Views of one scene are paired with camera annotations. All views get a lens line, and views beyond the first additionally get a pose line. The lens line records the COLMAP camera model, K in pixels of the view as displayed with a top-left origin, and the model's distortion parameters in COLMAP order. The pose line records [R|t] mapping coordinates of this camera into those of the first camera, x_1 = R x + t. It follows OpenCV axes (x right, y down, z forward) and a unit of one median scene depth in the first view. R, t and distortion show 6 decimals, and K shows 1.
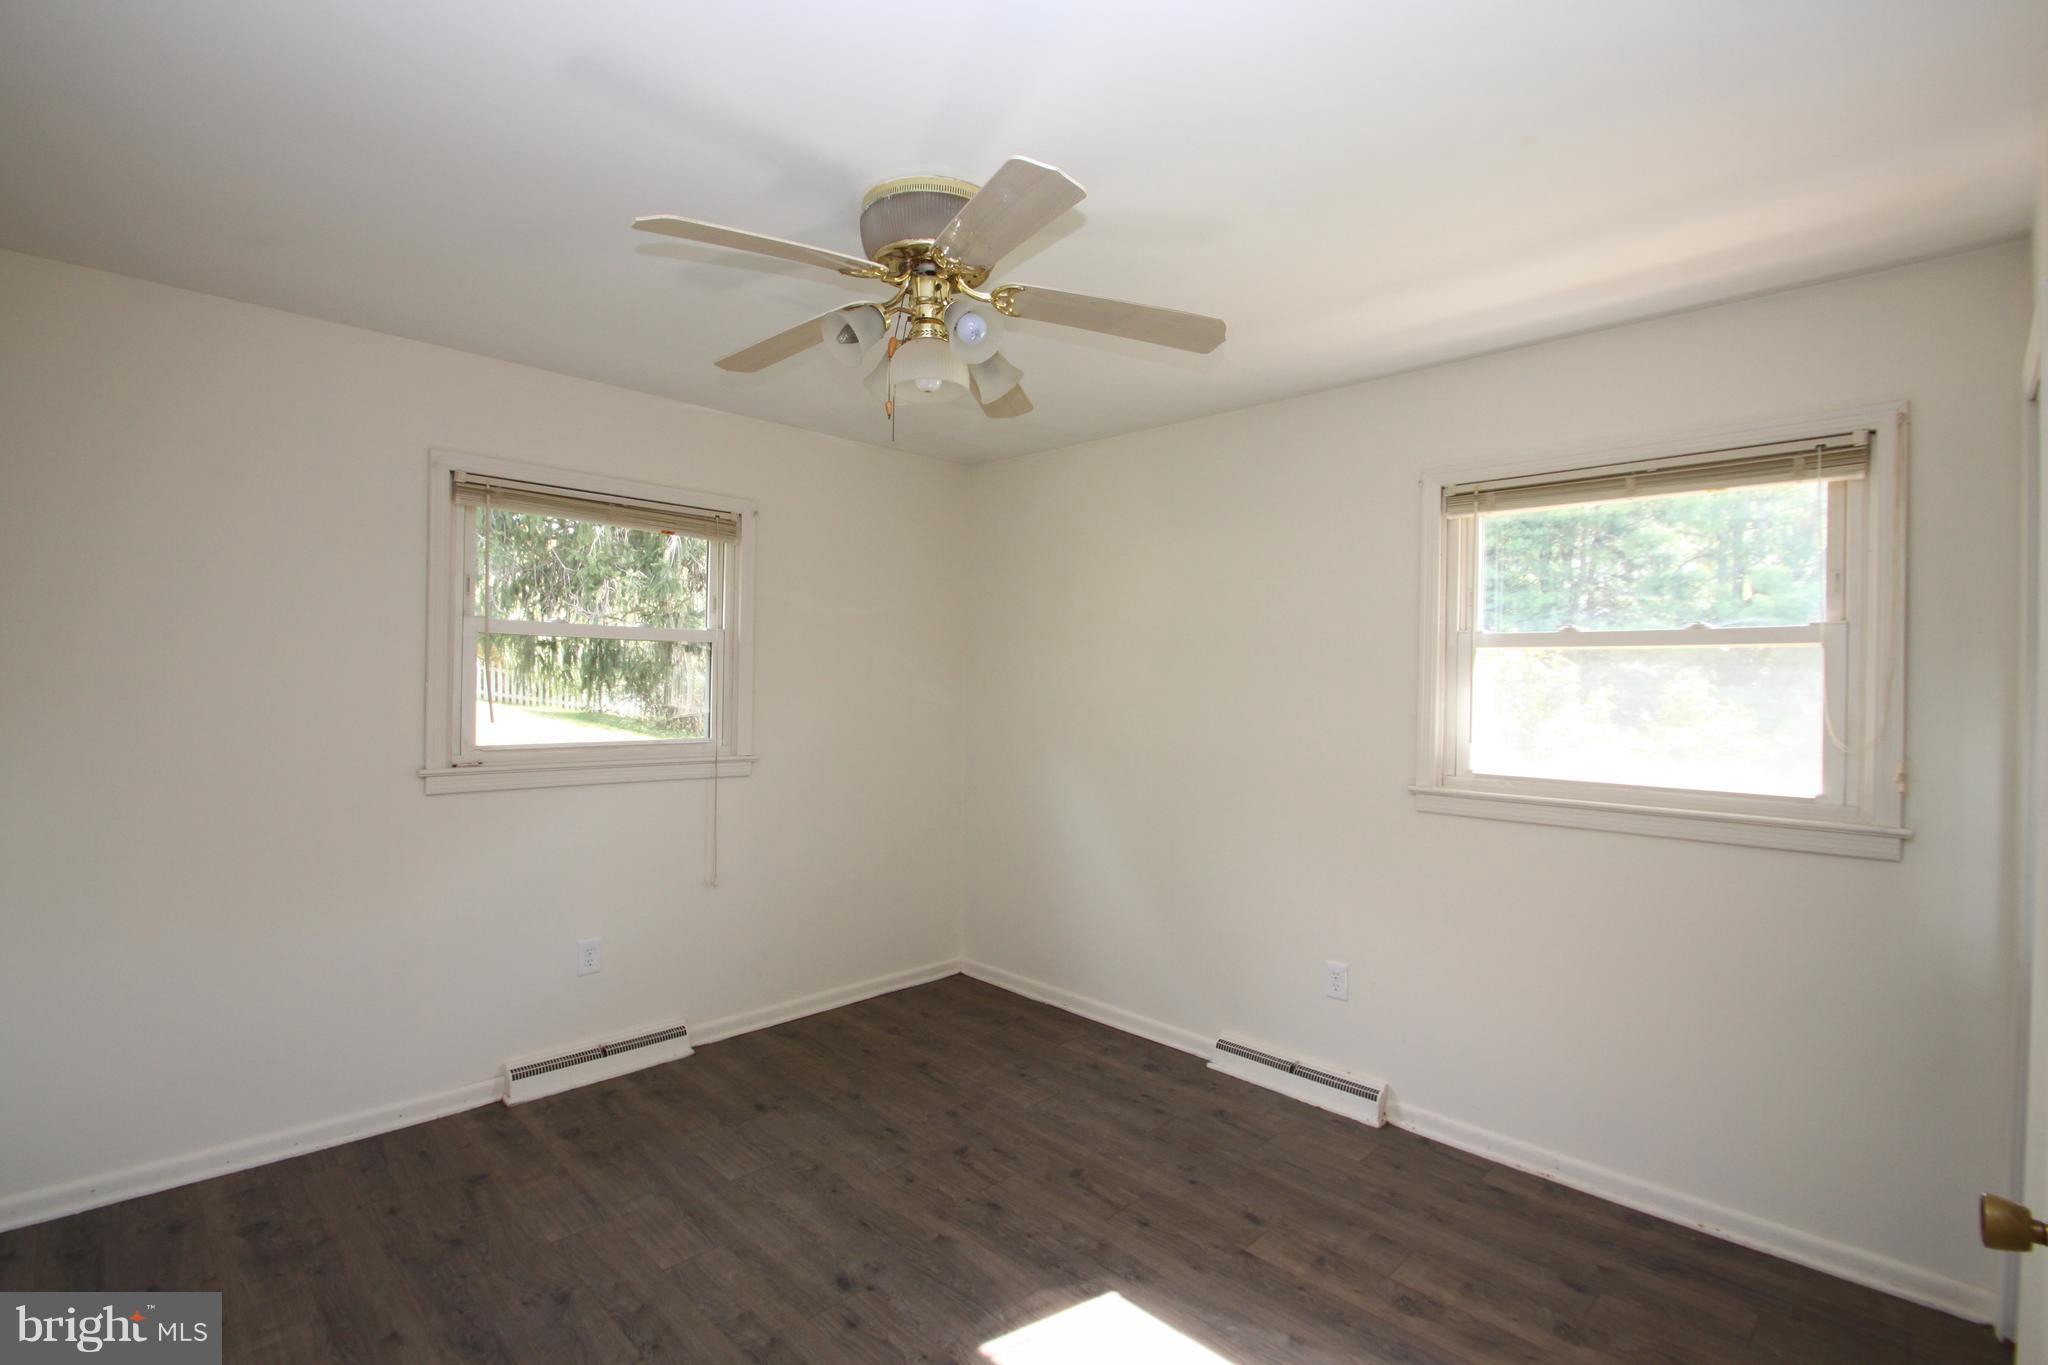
lens RADIAL K [[939.1, 0, 1001.6], [0, 939.1, 678.4], [0, 0, 1]] dist [0.009425, -0.020773]
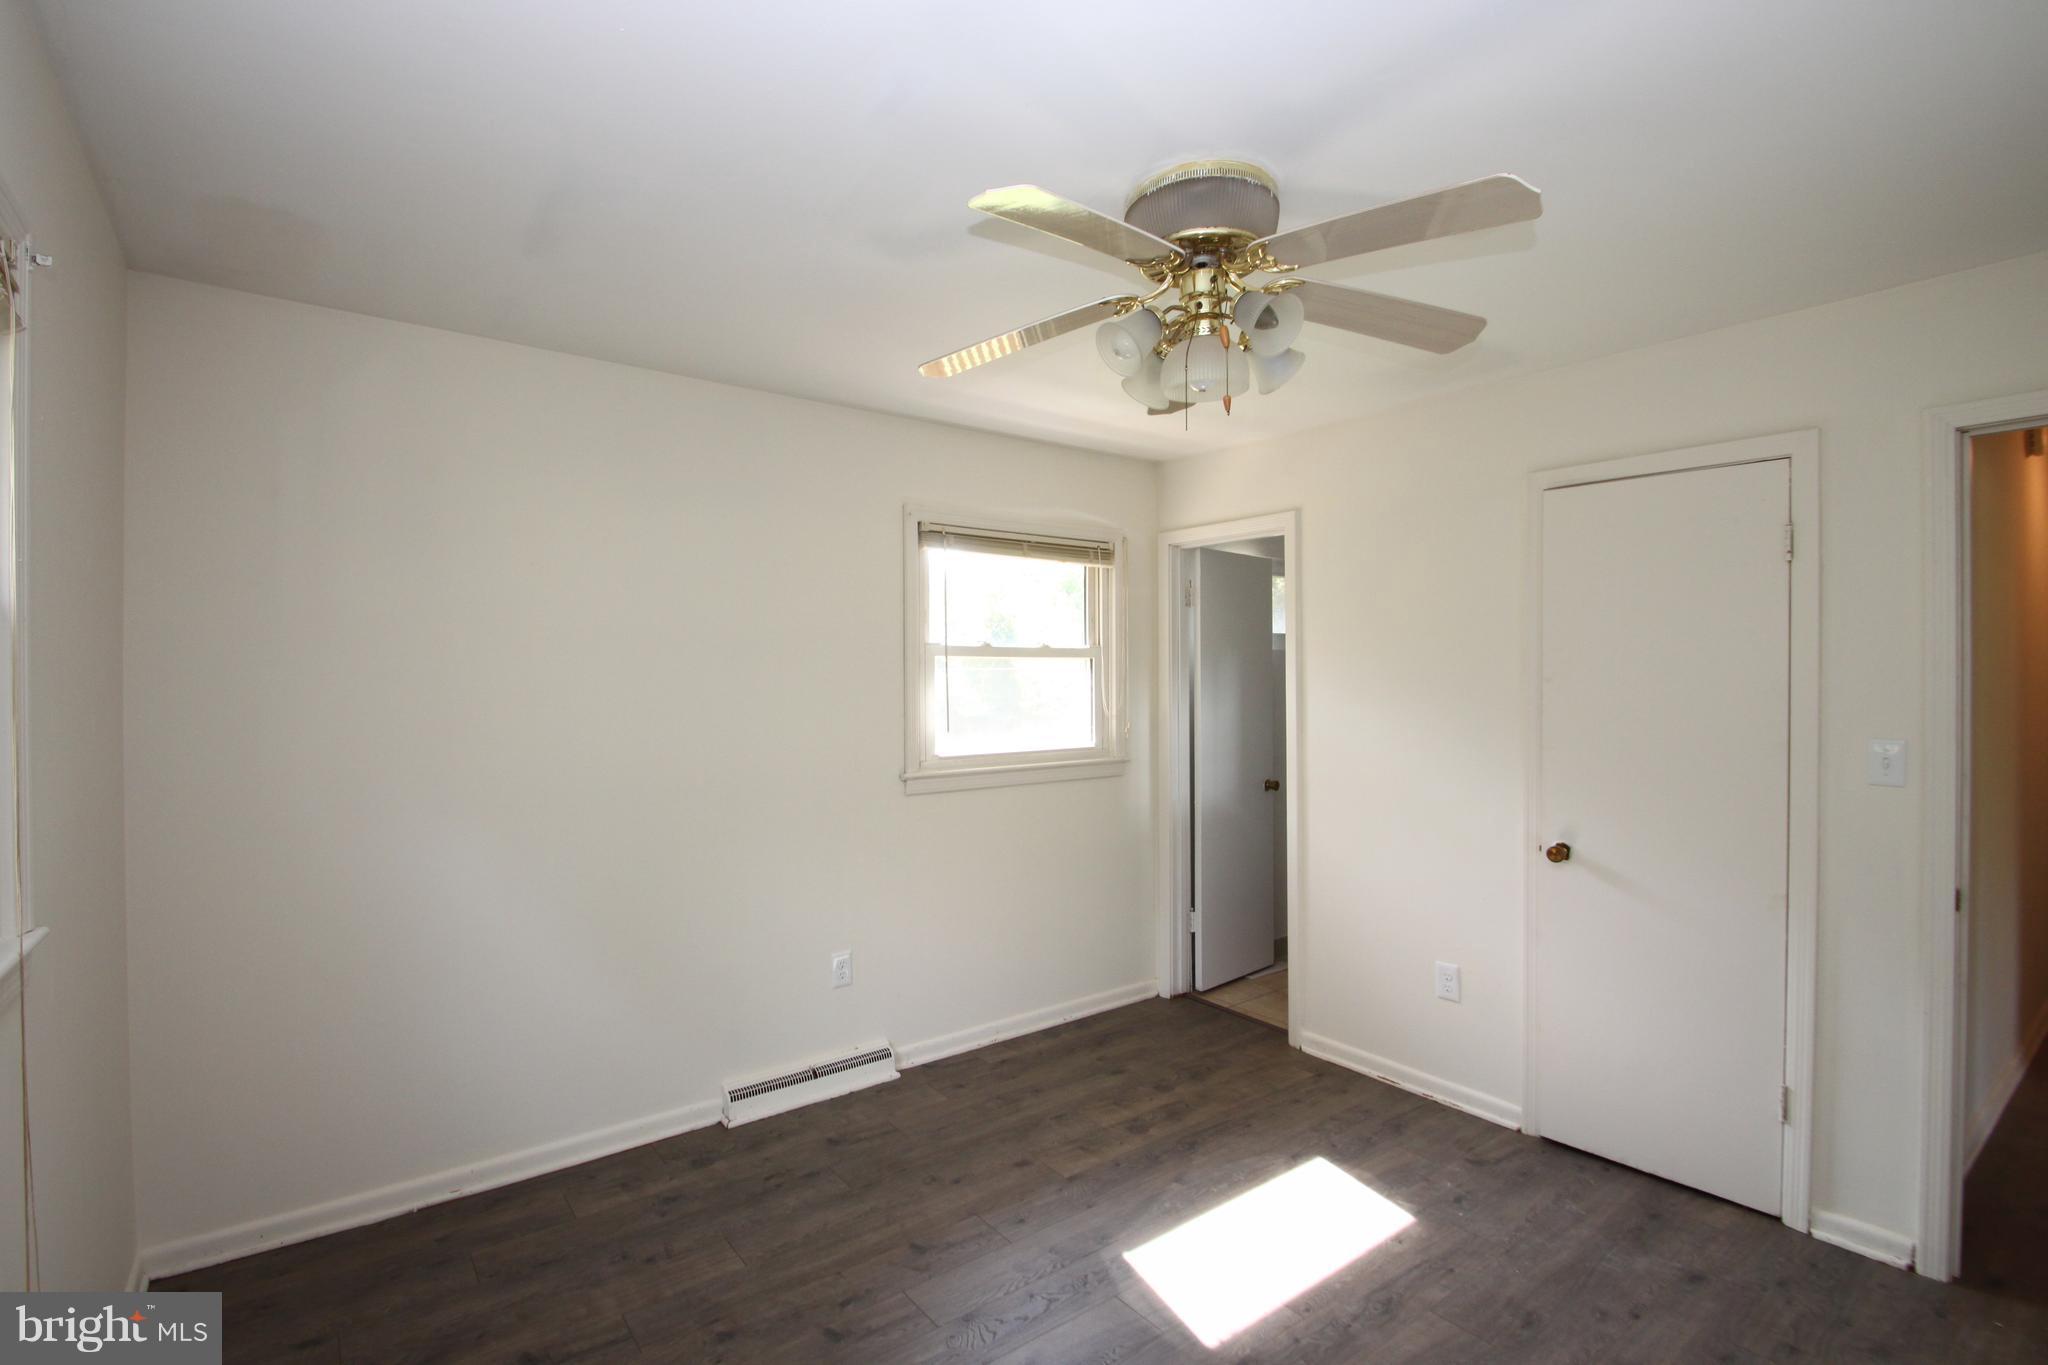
lens RADIAL K [[939.1, 0, 1001.6], [0, 939.1, 678.4], [0, 0, 1]] dist [0.009425, -0.020773]
pose [[0.135493, -0.017526, 0.990623, -0.733146], [0.006732, 0.999837, 0.016768, -0.023753], [-0.990755, 0.004397, 0.135589, 0.754692]]
